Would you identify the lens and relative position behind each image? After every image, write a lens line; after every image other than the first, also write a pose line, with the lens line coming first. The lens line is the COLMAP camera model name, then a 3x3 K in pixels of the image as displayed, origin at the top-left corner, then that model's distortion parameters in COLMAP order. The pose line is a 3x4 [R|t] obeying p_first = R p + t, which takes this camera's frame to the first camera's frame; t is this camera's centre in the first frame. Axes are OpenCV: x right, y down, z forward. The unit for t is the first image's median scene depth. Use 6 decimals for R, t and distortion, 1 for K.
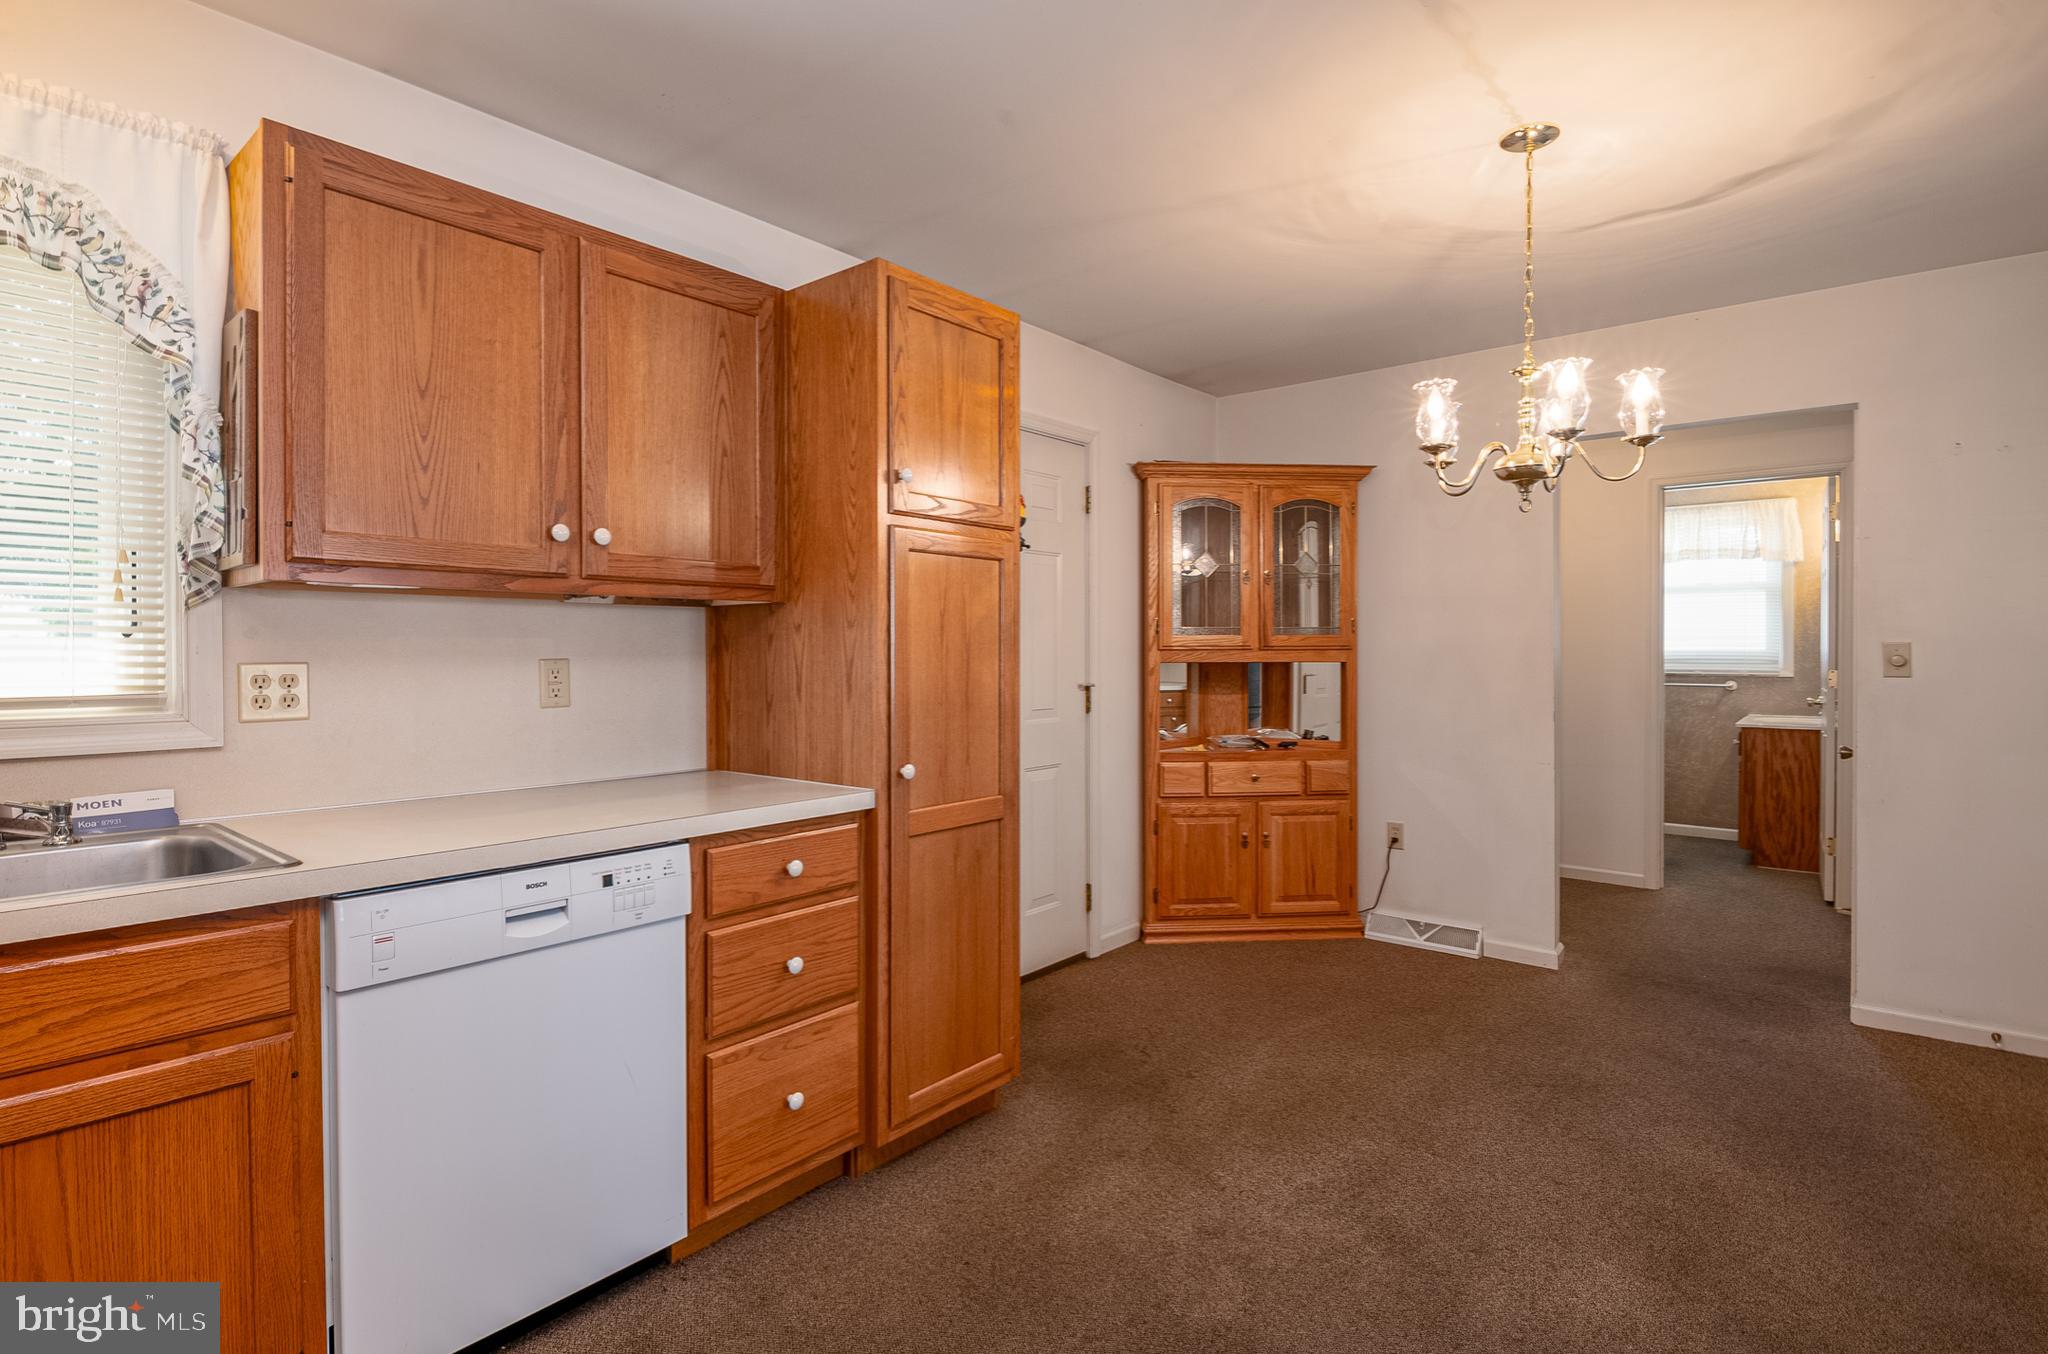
lens RADIAL K [[997.9, 0, 1026.1], [0, 997.9, 658.1], [0, 0, 1]] dist [0.014228, -0.020746]
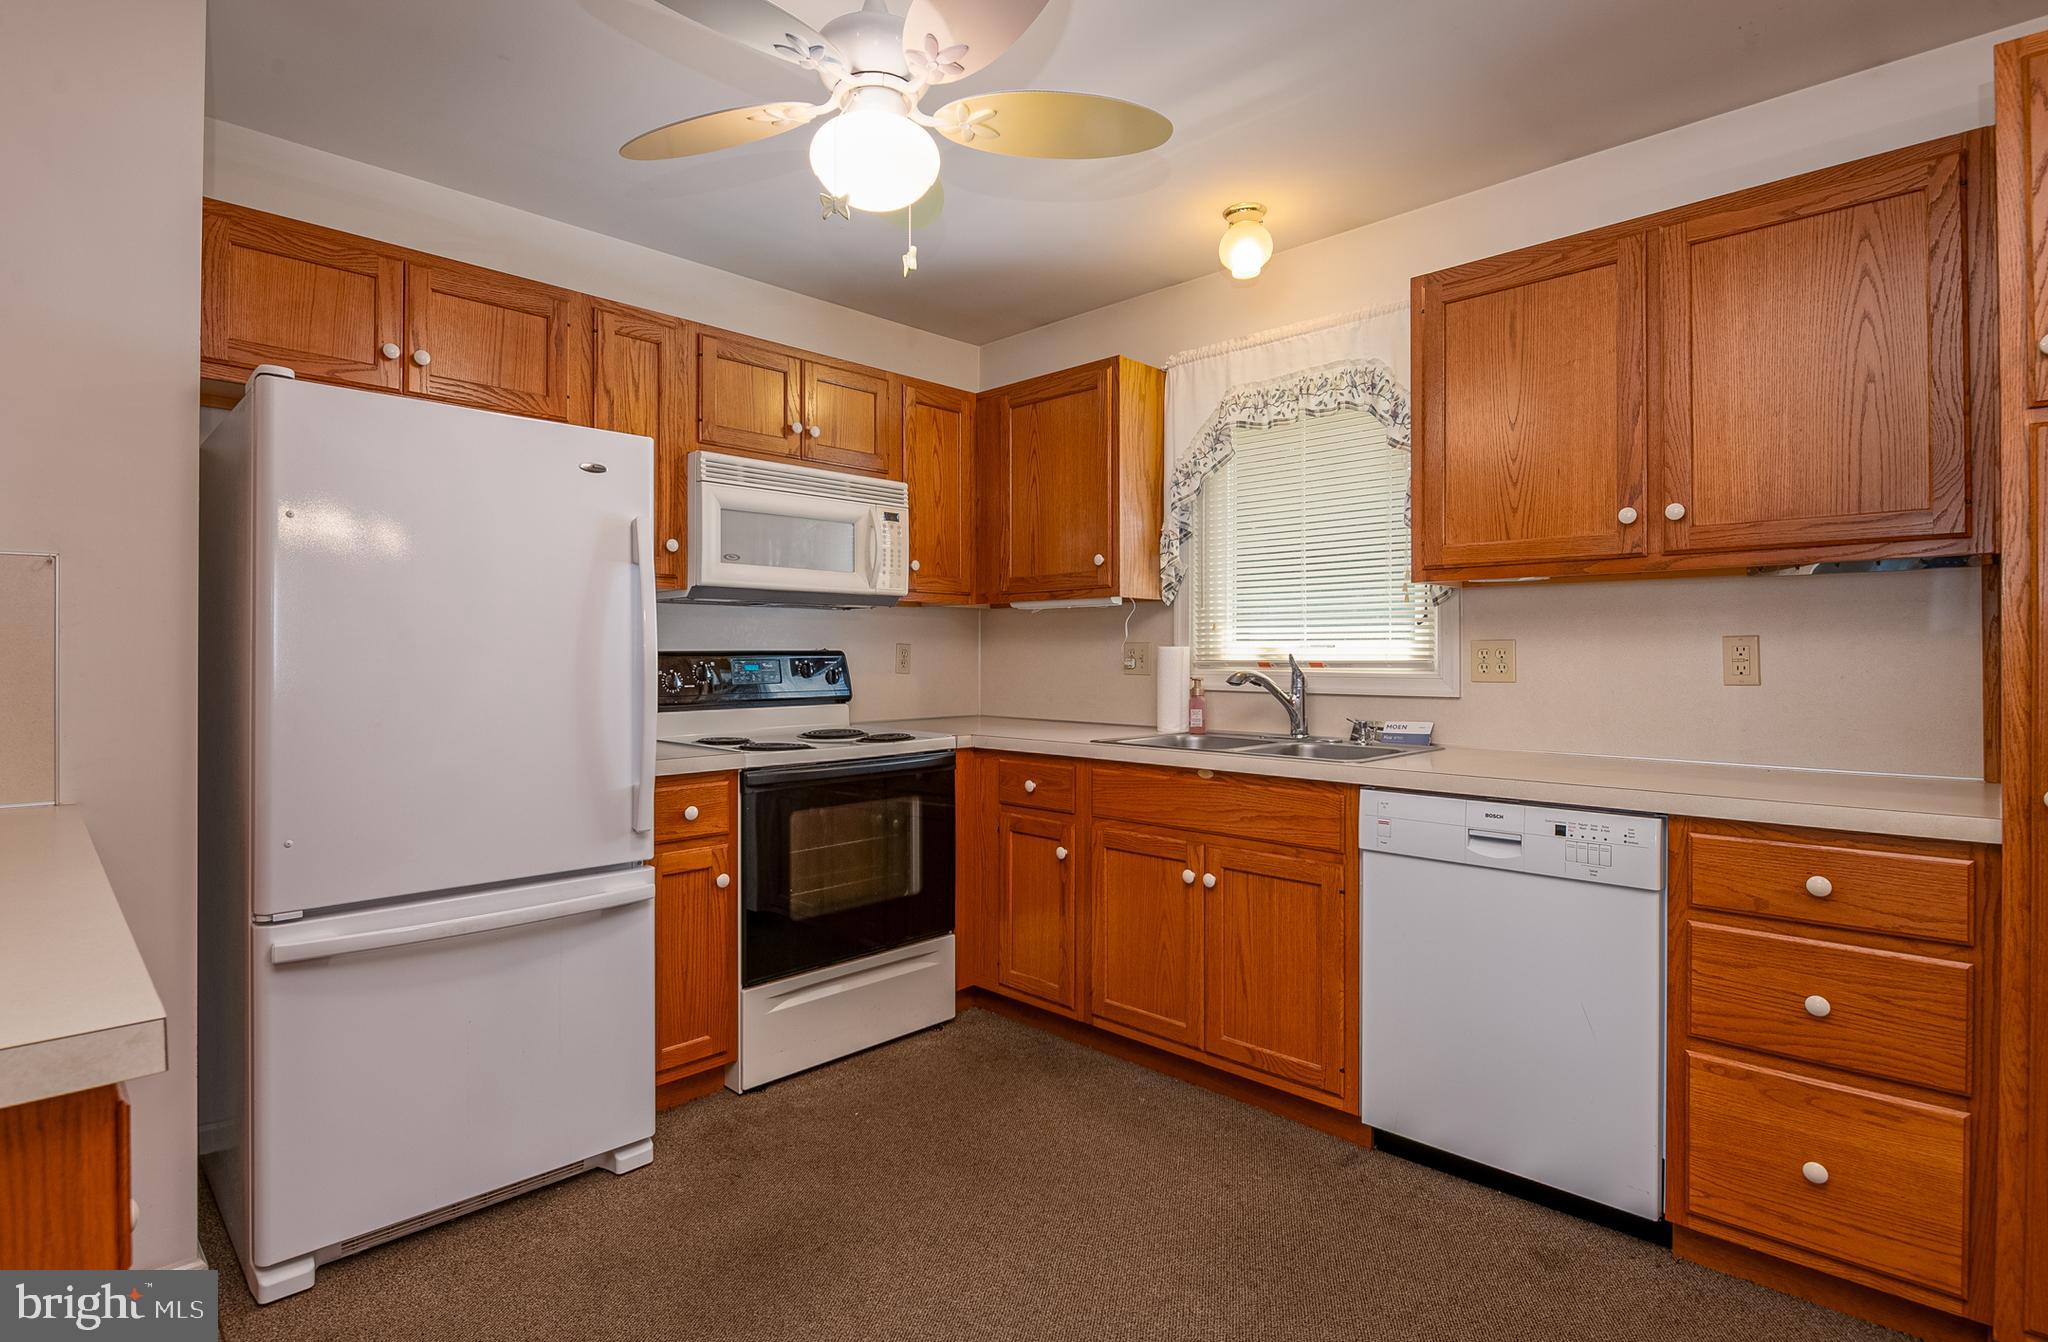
lens RADIAL K [[1000.7, 0, 1010.3], [0, 1000.7, 654.5], [0, 0, 1]] dist [0.003228, -0.011265]
pose [[-0.083394, -0.002053, -0.996515, 0.574645], [-0.009075, 0.999958, -0.001301, 0.026947], [0.996475, 0.008935, -0.083409, 0.376354]]
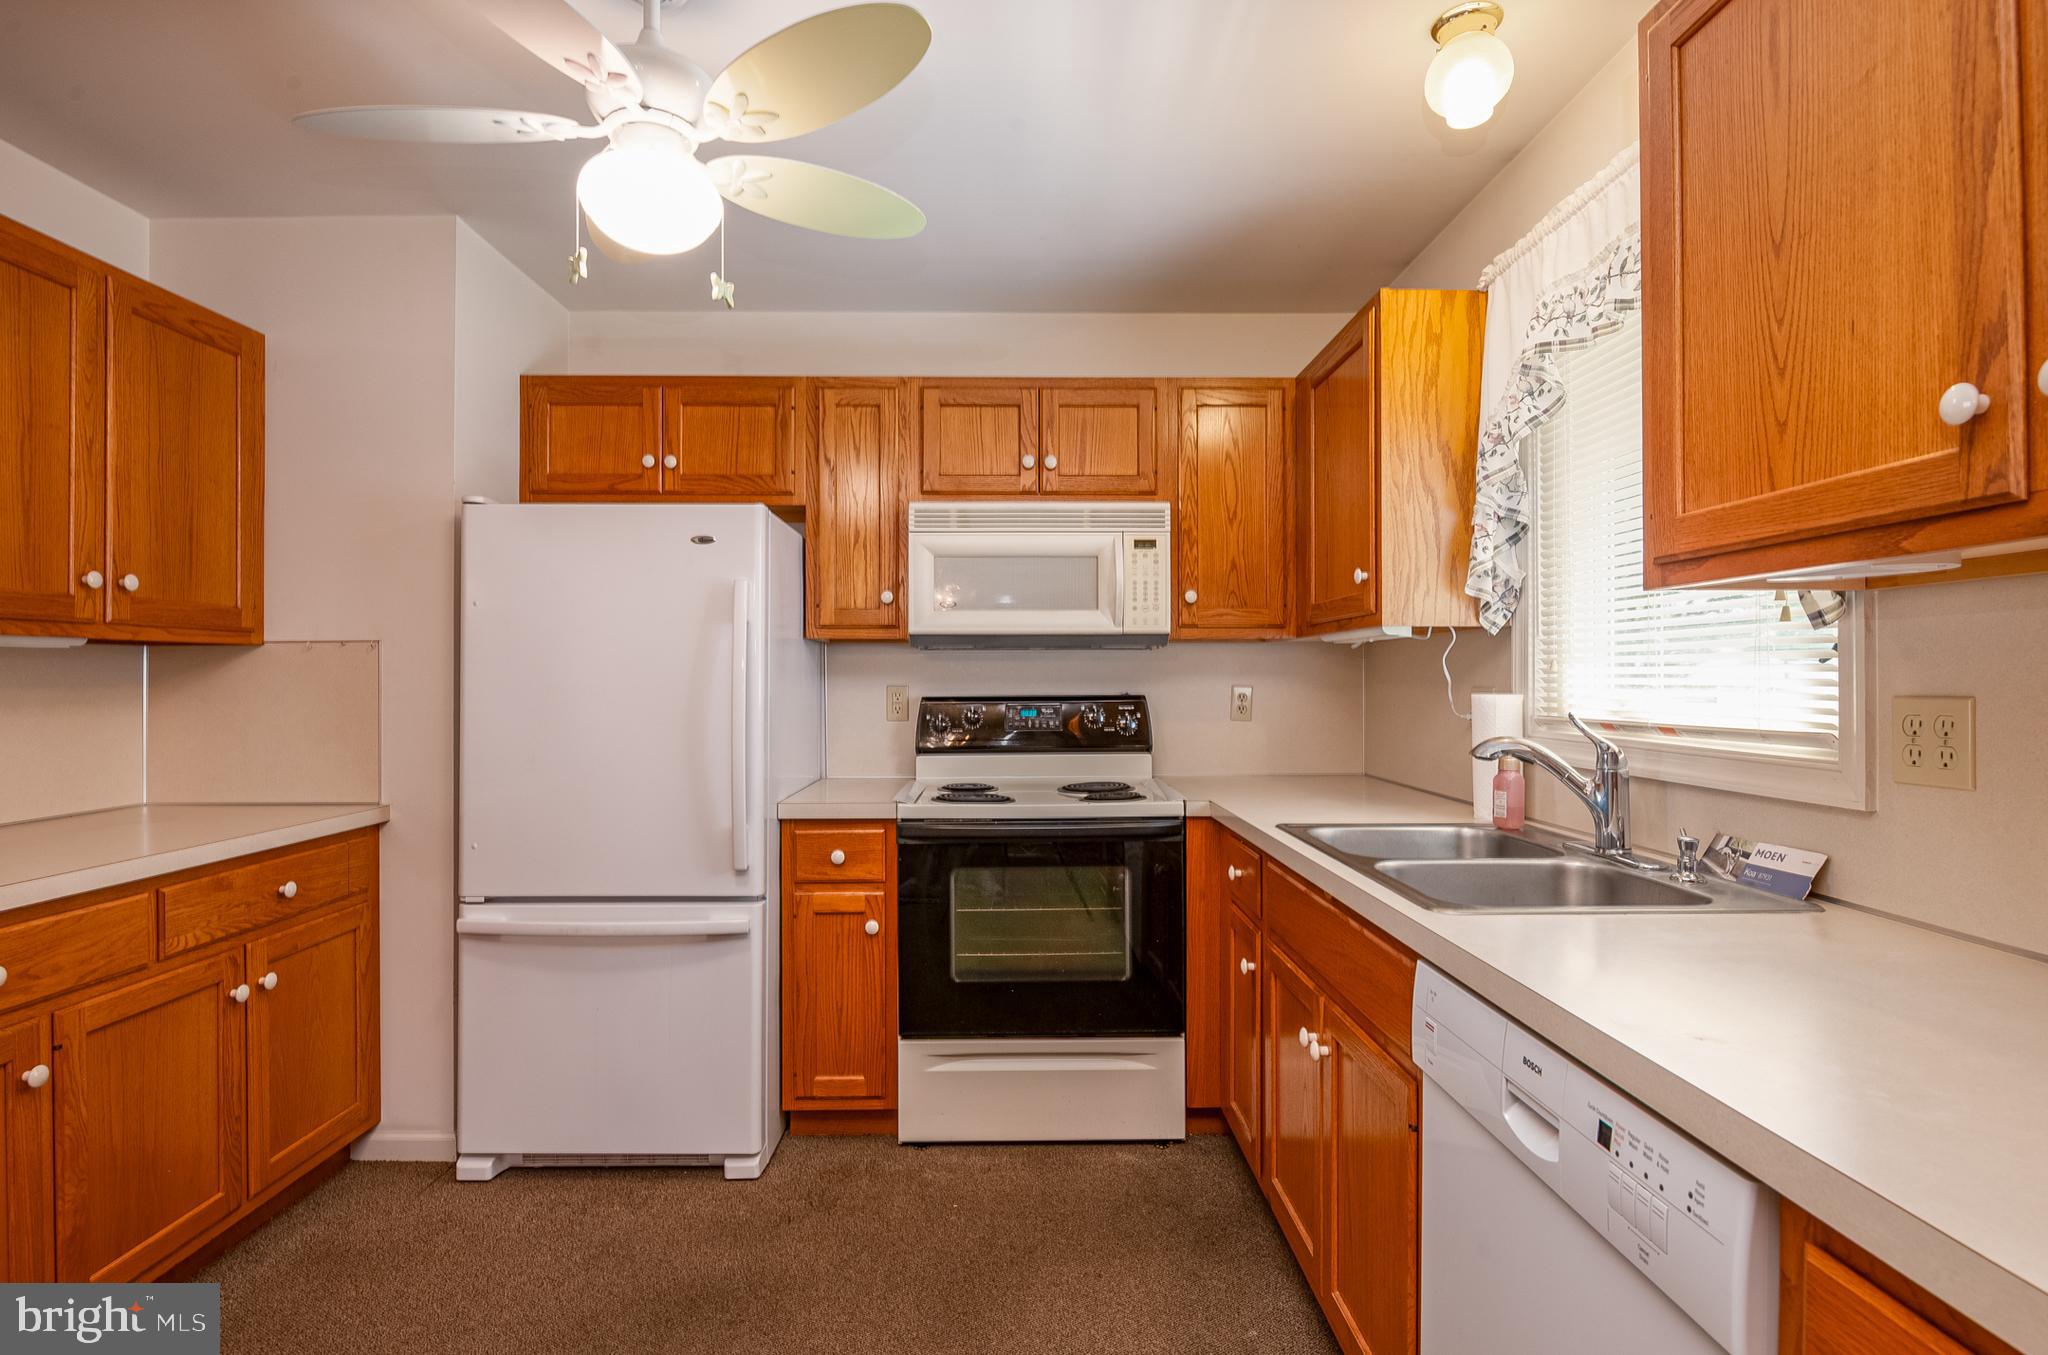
lens RADIAL K [[998.7, 0, 1024.0], [0, 998.7, 677.5], [0, 0, 1]] dist [0.004449, -0.011666]
pose [[-0.756026, -0.001321, -0.654540, 0.102753], [-0.004996, 0.999980, 0.003754, -0.006516], [0.654522, 0.006108, -0.756018, 0.924851]]
